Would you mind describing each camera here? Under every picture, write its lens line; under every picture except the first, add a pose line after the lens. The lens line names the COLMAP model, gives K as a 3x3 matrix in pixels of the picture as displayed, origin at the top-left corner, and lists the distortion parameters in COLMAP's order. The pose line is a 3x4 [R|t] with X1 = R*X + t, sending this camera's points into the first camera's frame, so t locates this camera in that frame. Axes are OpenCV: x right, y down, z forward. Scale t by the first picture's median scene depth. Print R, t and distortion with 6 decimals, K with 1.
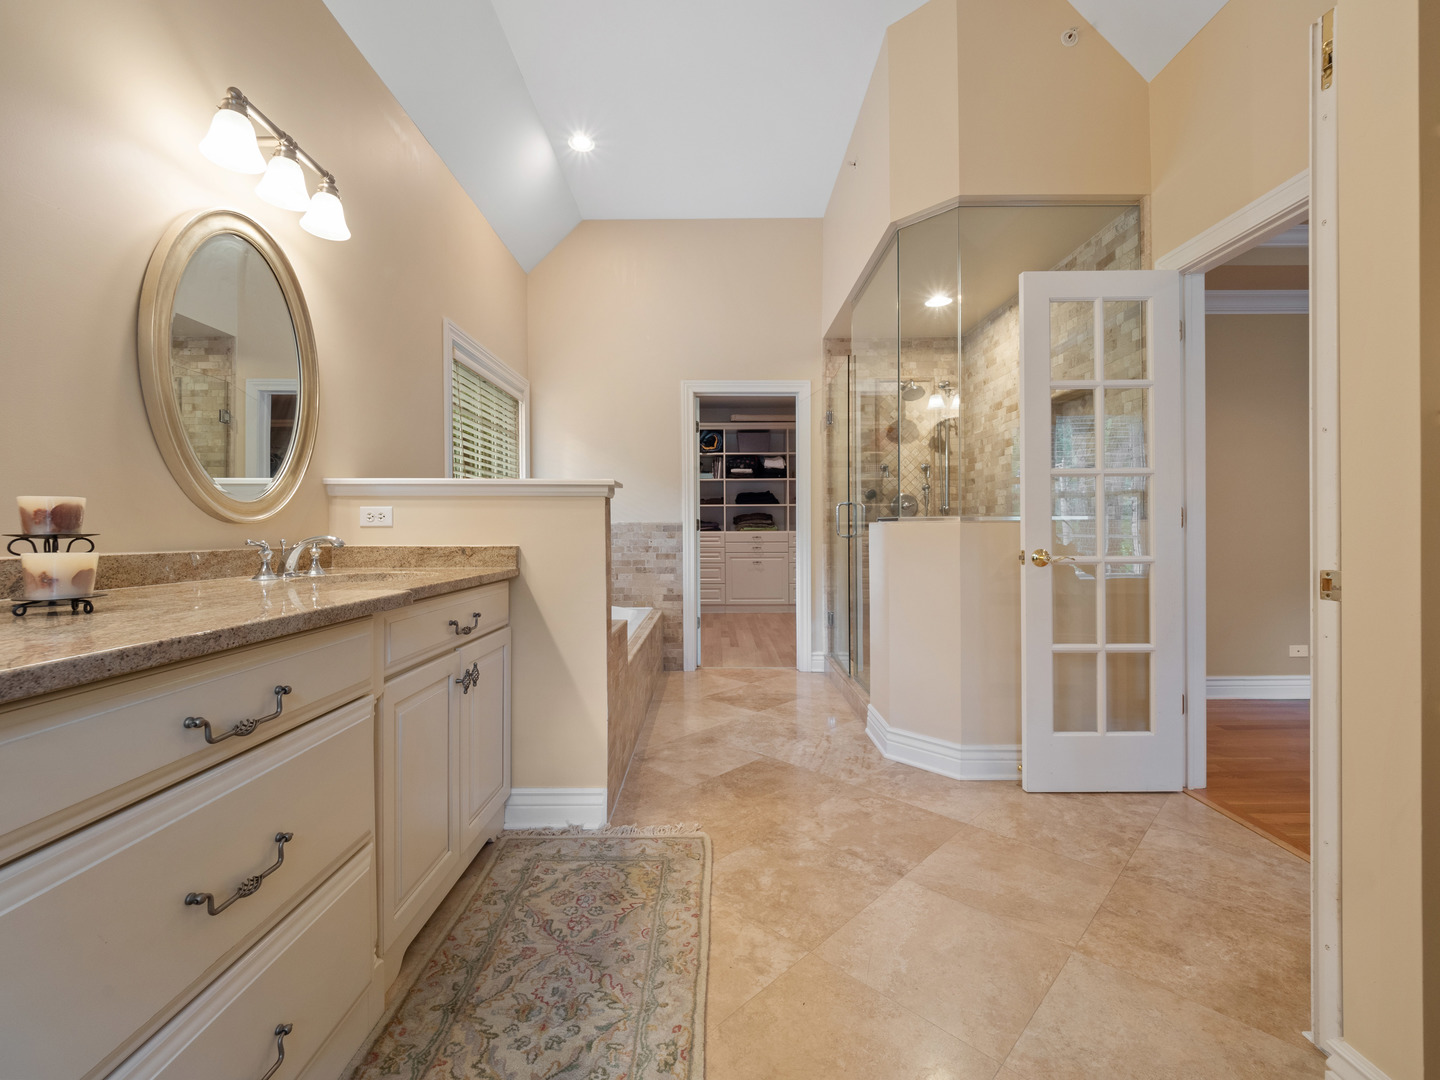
lens RADIAL K [[620.8, 0, 716.8], [0, 620.8, 530.5], [0, 0, 1]] dist [-0.003748, -0.000074]
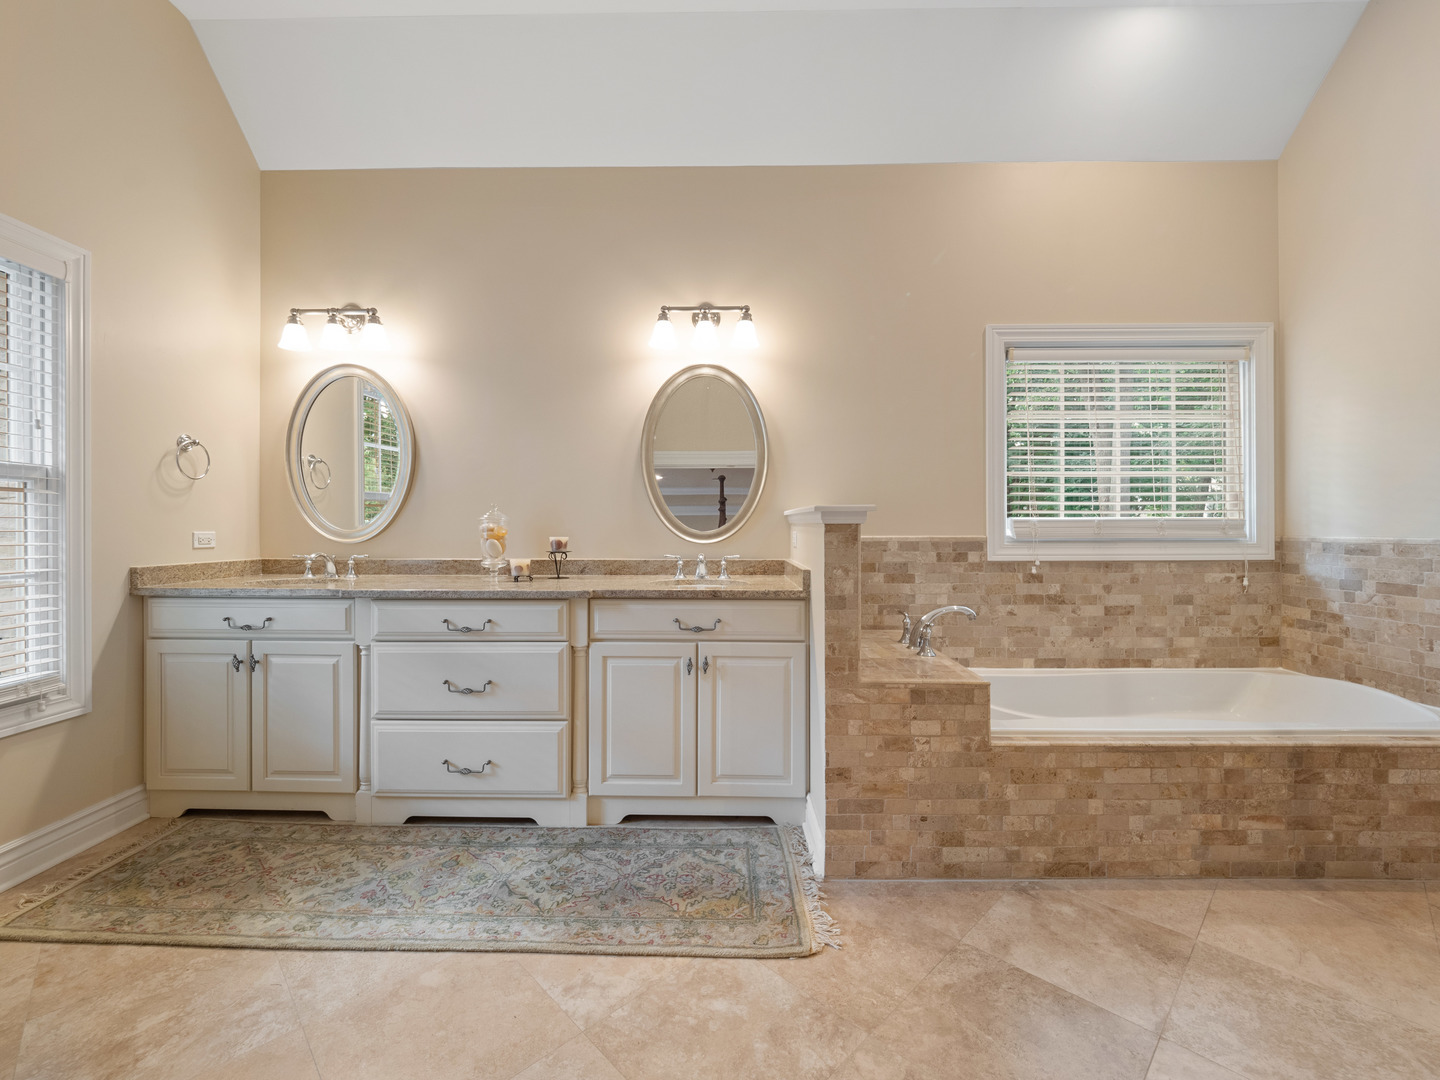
lens RADIAL K [[620.8, 0, 716.3], [0, 620.8, 529.3], [0, 0, 1]] dist [-0.003748, -0.000074]
pose [[-0.018122, 0.010312, -0.999783, 0.906311], [-0.002451, 0.999943, 0.010358, -0.068851], [0.999833, 0.002638, -0.018096, 1.035335]]
